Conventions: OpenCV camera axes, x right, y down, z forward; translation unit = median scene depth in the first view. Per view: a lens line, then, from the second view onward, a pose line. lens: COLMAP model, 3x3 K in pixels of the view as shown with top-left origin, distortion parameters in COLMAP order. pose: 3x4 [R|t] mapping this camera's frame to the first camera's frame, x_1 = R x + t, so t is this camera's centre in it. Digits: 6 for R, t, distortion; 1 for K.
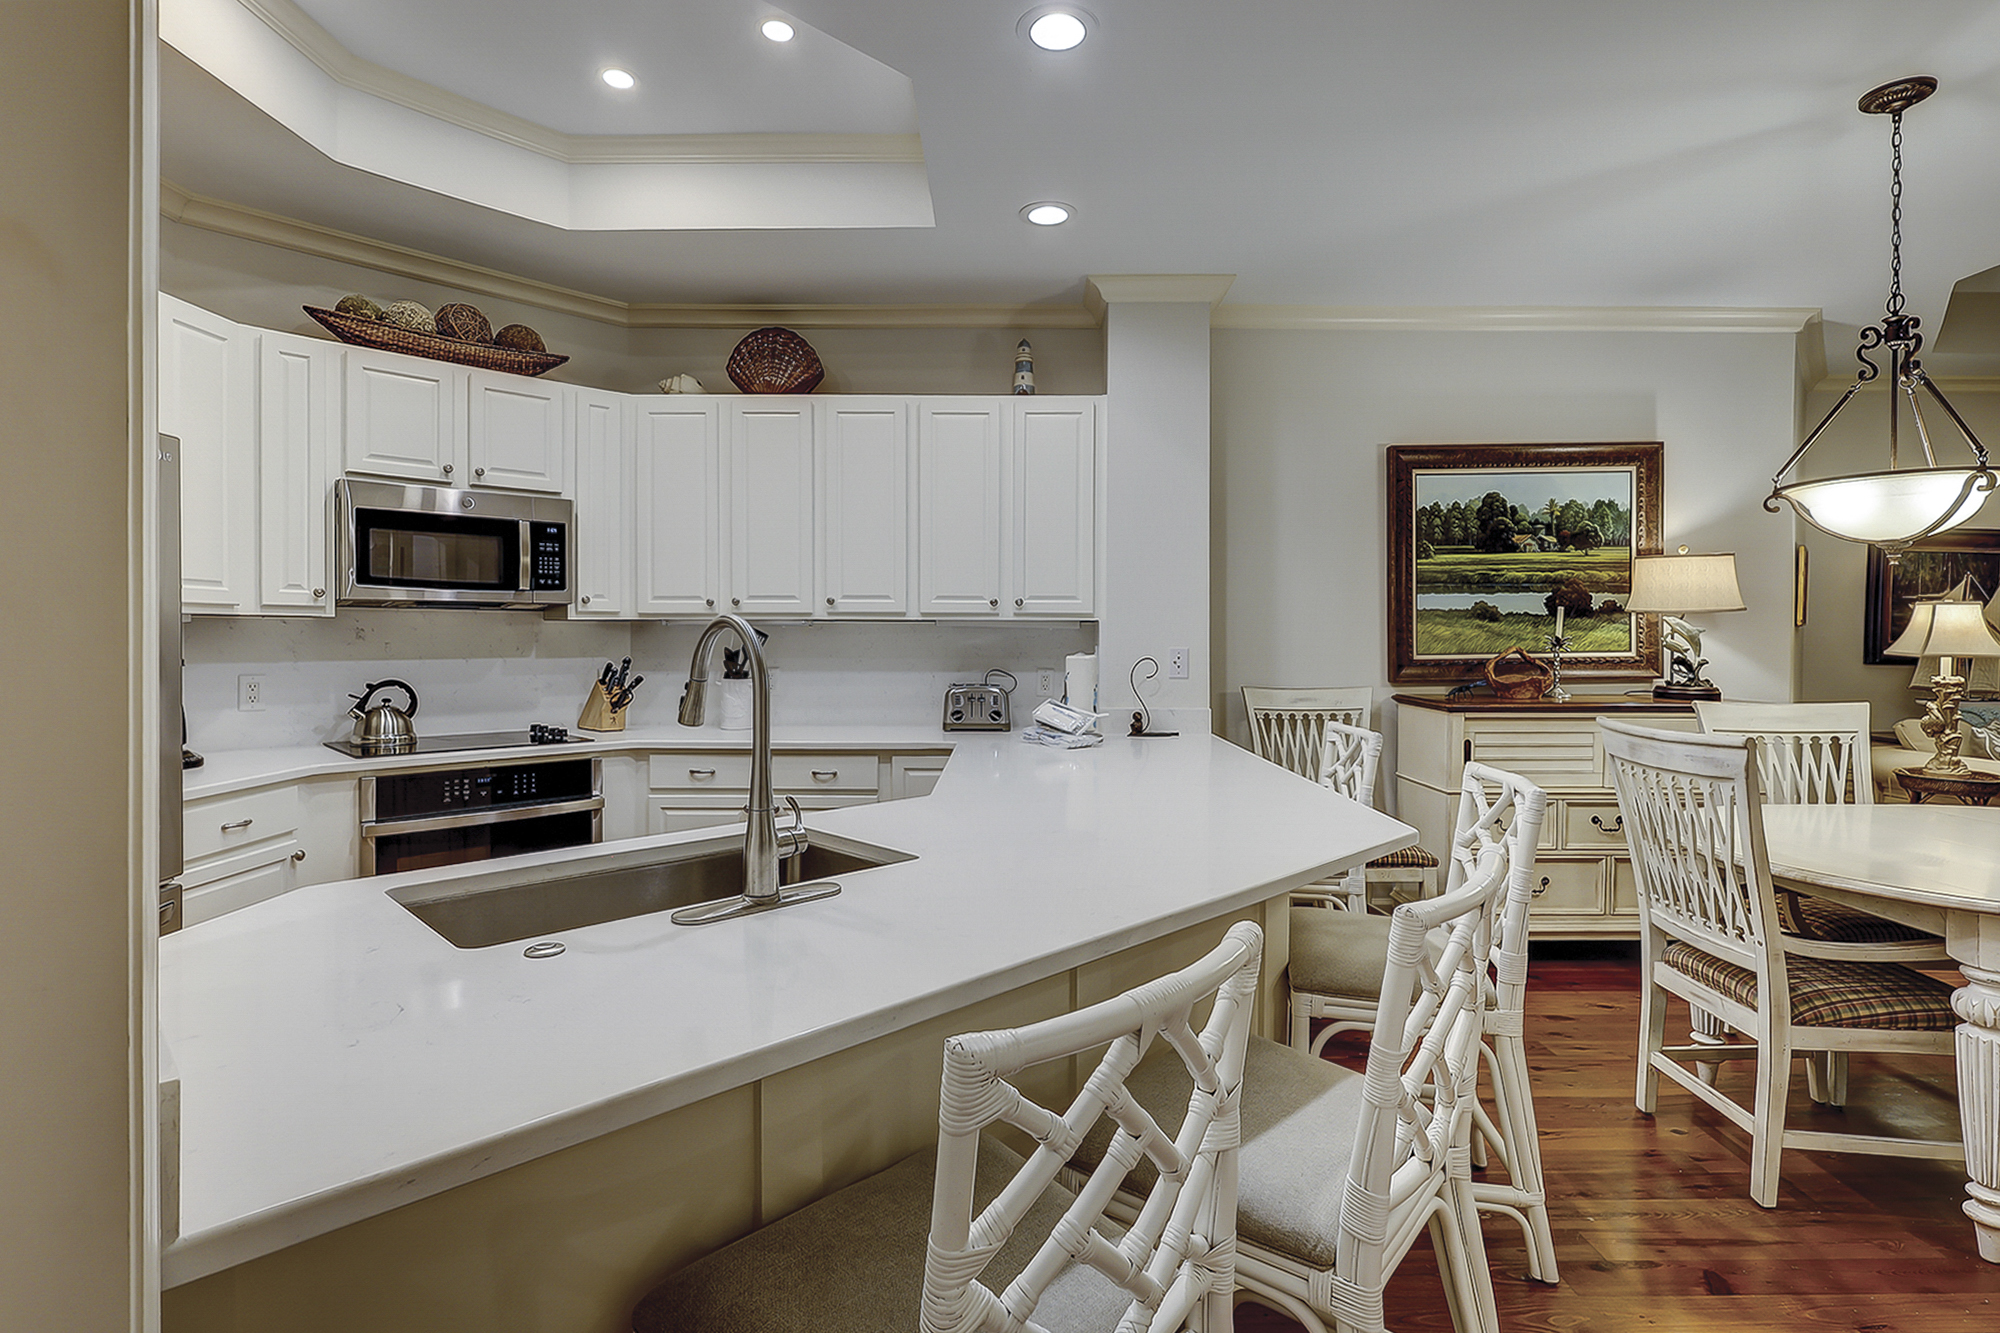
lens RADIAL K [[977.6, 0, 991.8], [0, 977.6, 646.7], [0, 0, 1]] dist [-0.011195, 0.002818]
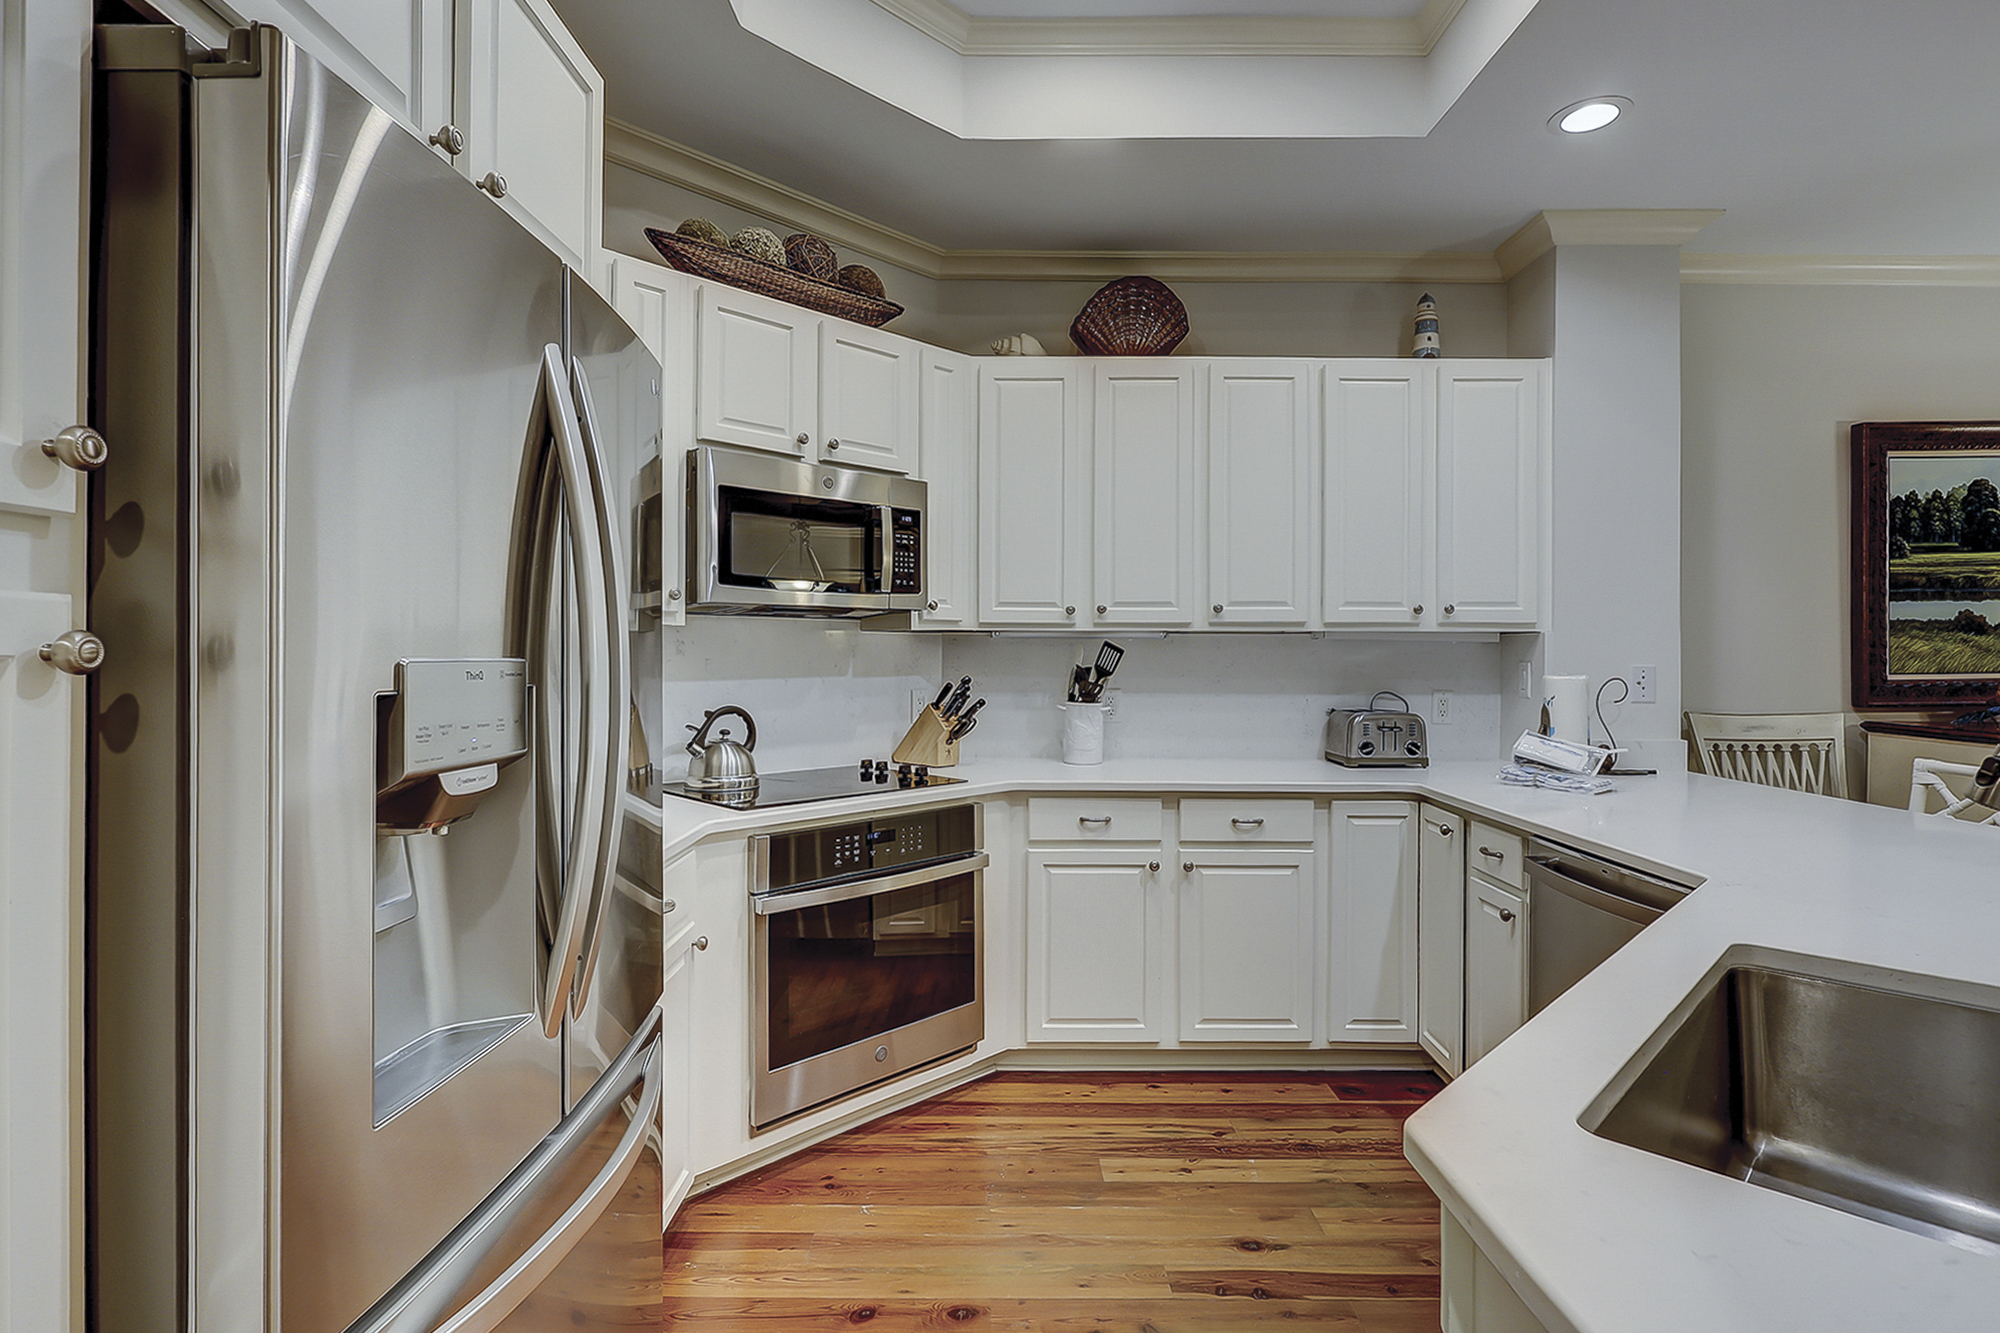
lens RADIAL K [[977.6, 0, 1005.7], [0, 977.6, 652.3], [0, 0, 1]] dist [-0.011195, 0.002818]
pose [[0.999990, 0.001444, -0.004136, -0.334994], [-0.001474, 0.999973, -0.007248, -0.003139], [0.004126, 0.007254, 0.999965, 0.179214]]
